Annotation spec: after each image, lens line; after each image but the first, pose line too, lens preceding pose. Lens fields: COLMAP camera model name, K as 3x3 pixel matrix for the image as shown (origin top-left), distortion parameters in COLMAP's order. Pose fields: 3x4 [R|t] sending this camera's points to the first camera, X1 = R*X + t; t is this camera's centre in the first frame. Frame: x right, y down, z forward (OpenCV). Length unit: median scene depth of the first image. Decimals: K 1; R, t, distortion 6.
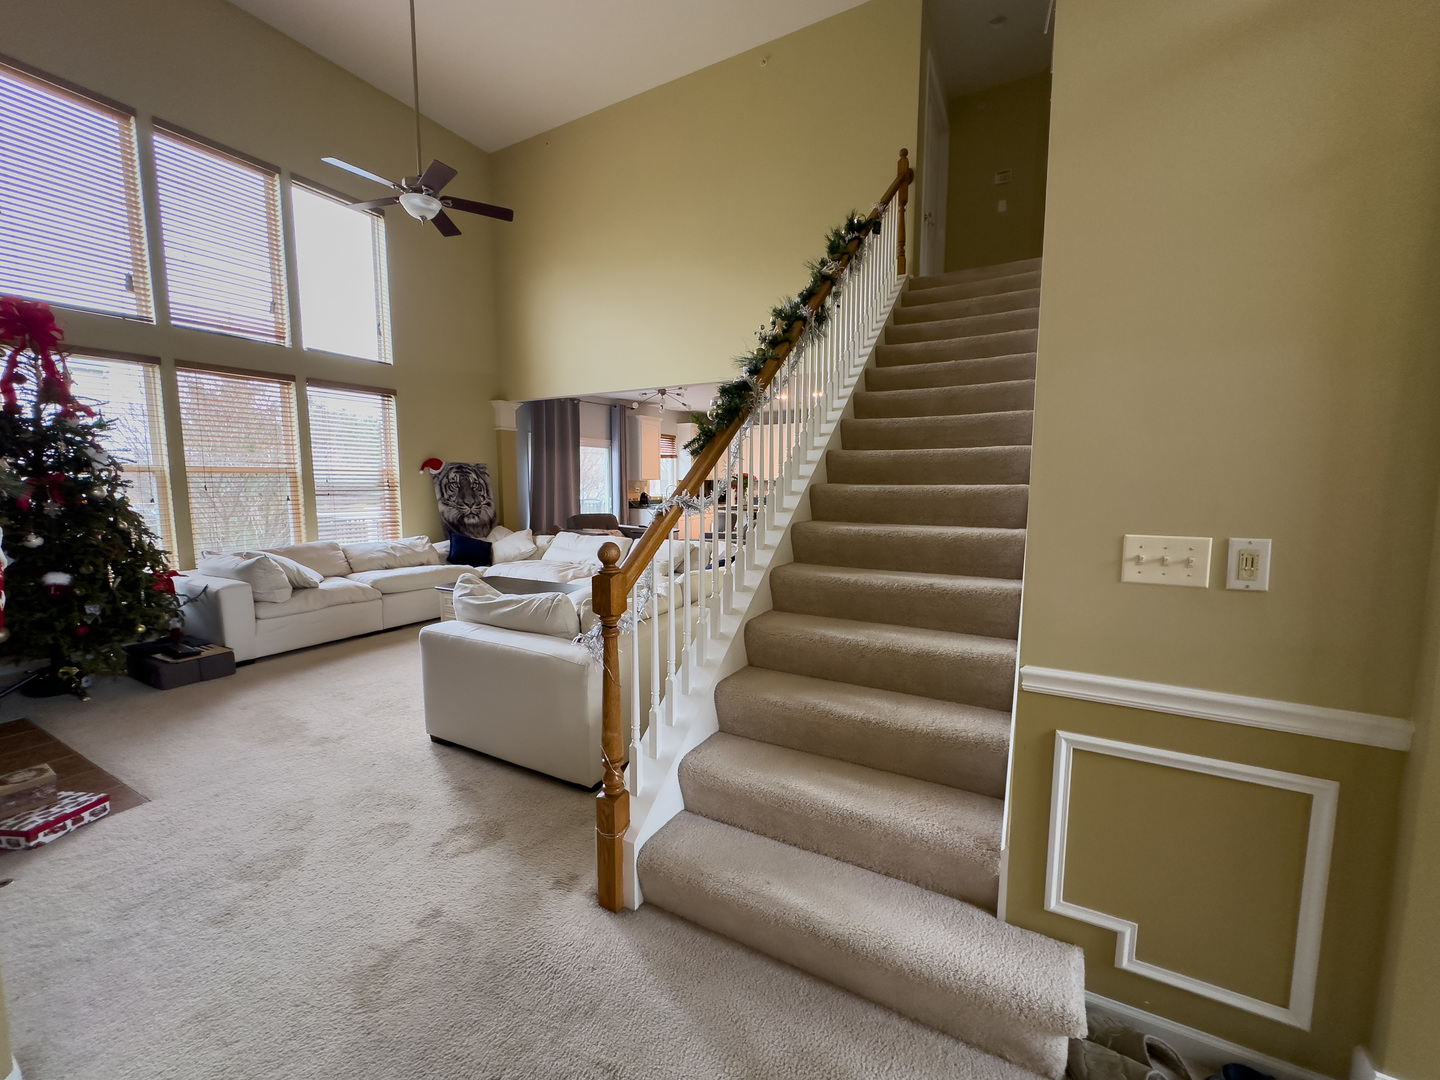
lens RADIAL K [[581.2, 0, 720.0], [0, 581.2, 540.0], [0, 0, 1]] dist [0.000639, 0.000324]
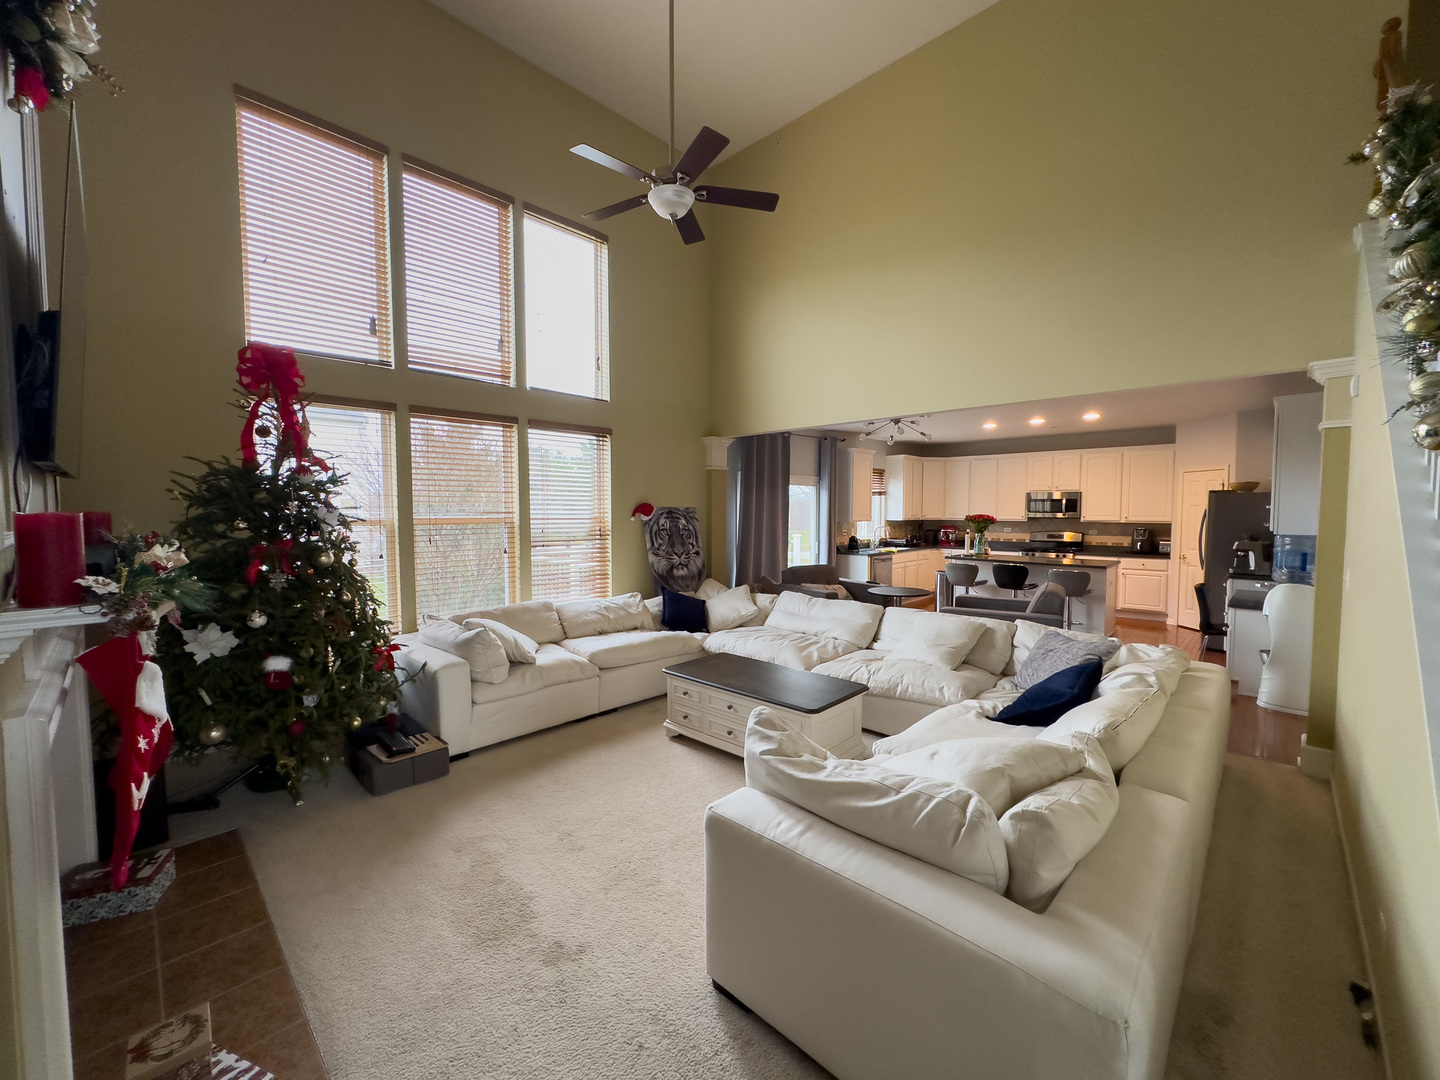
lens RADIAL K [[581.2, 0, 720.0], [0, 581.2, 540.0], [0, 0, 1]] dist [0.000639, 0.000324]
pose [[0.966141, 0.013811, -0.257646, -0.213837], [-0.026577, 0.998582, -0.046131, -0.065011], [0.256643, 0.051416, 0.965138, 0.240536]]
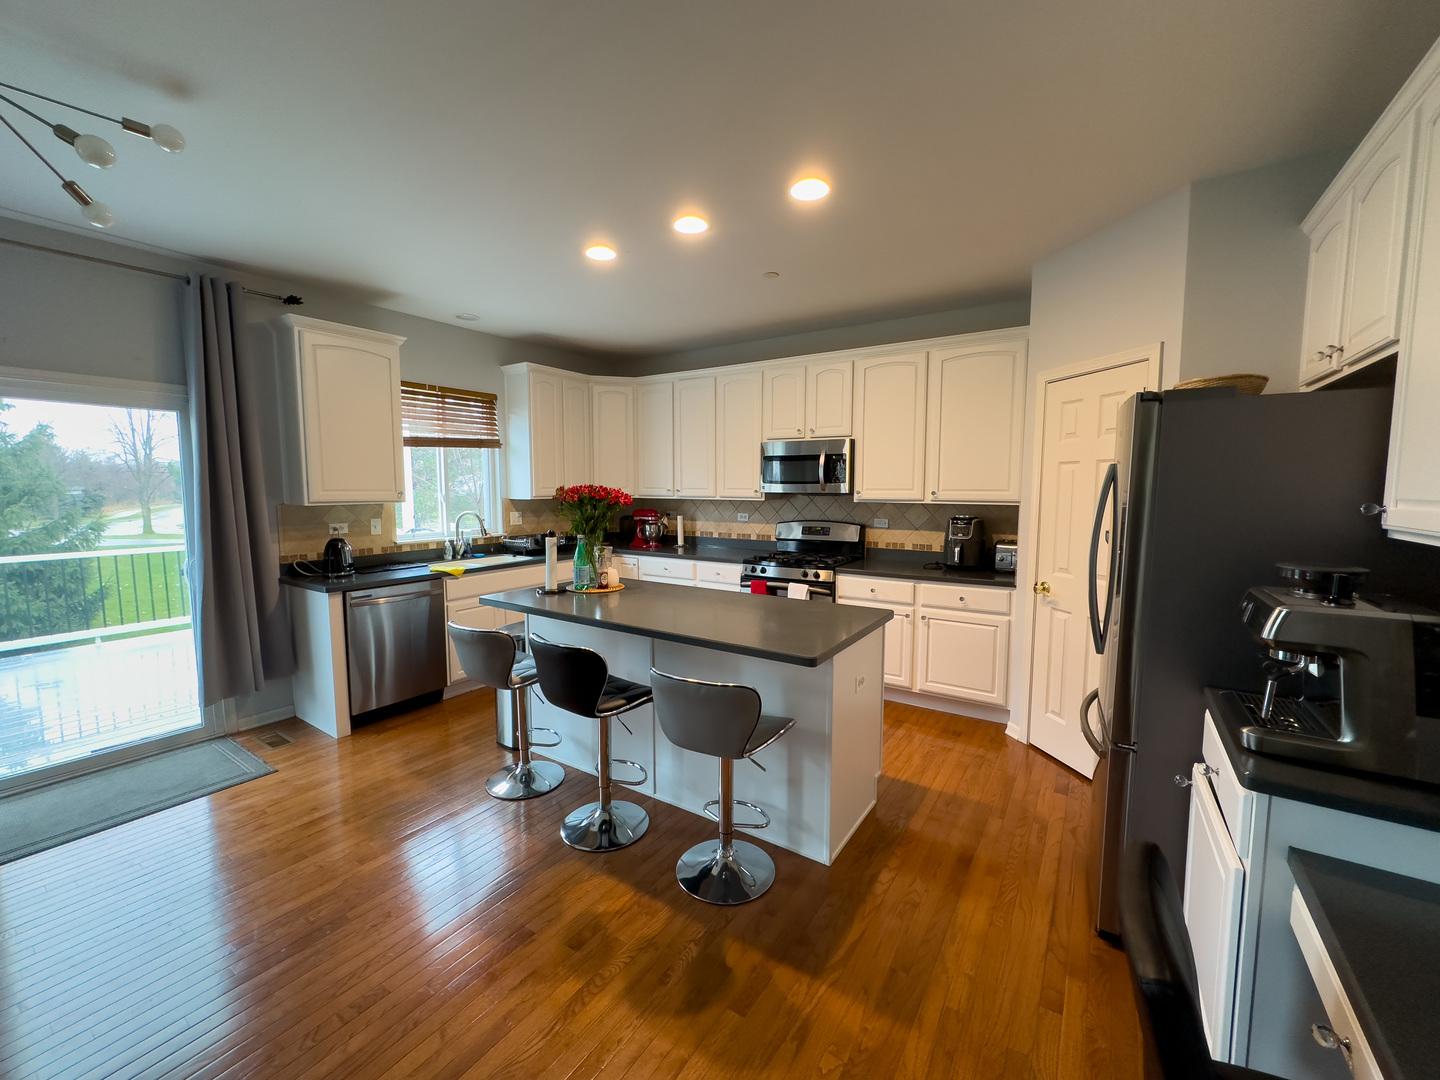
lens RADIAL K [[581.2, 0, 720.0], [0, 581.2, 540.0], [0, 0, 1]] dist [0.000639, 0.000324]
pose [[0.996381, 0.009781, -0.084433, 0.295380], [-0.010752, 0.999881, -0.011051, -0.169386], [0.084315, 0.011919, 0.996368, 1.423626]]
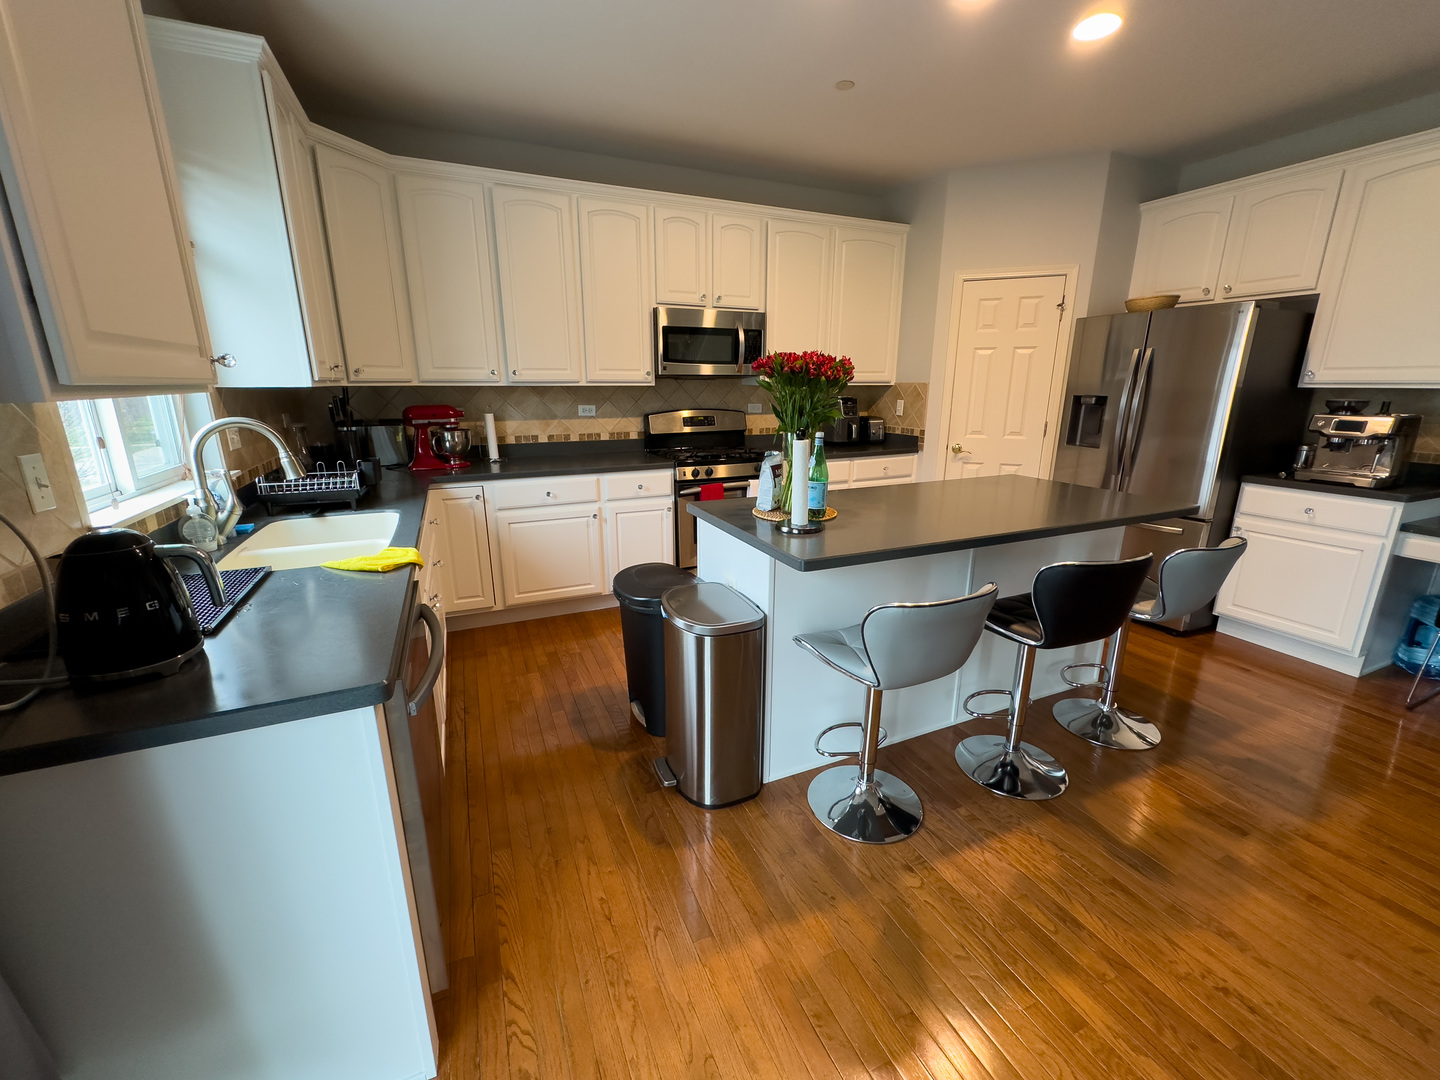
lens RADIAL K [[581.2, 0, 720.0], [0, 581.2, 540.0], [0, 0, 1]] dist [0.000639, 0.000324]
pose [[0.598293, -0.208539, 0.773664, -0.307772], [0.083333, 0.976497, 0.198769, -0.194475], [-0.796932, -0.054451, 0.601610, 1.872187]]
